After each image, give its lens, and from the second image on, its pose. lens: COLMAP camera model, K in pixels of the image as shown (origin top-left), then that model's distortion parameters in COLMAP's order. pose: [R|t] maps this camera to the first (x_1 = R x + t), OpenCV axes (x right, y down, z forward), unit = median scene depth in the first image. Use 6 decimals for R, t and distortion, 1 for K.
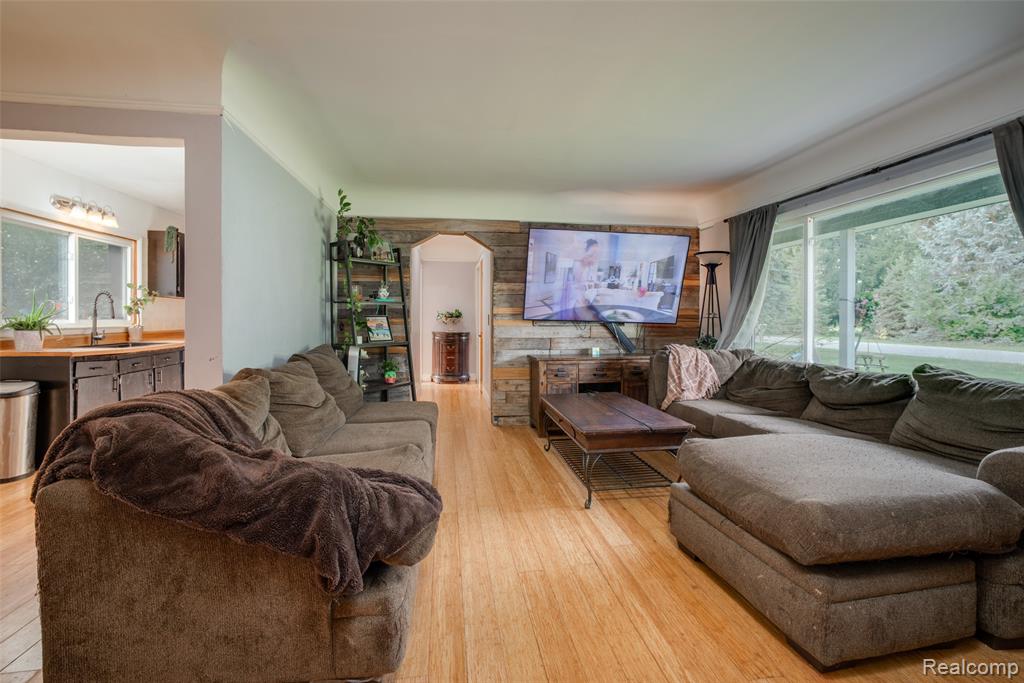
lens RADIAL K [[441.3, 0, 513.6], [0, 441.3, 309.9], [0, 0, 1]] dist [-0.013812, 0.000467]
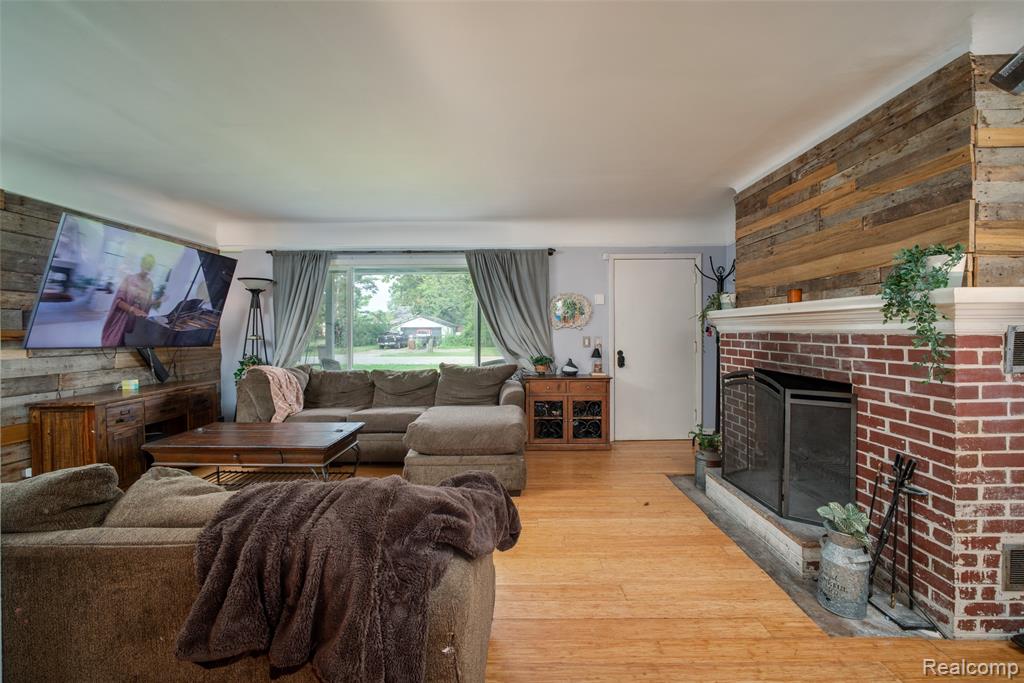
lens RADIAL K [[431.9, 0, 508.3], [0, 431.9, 332.2], [0, 0, 1]] dist [-0.002163, 0.000109]
pose [[0.154278, -0.005195, 0.988014, -0.659366], [-0.014070, 0.999873, 0.007455, -0.021515], [-0.987927, -0.015052, 0.154186, 0.302594]]
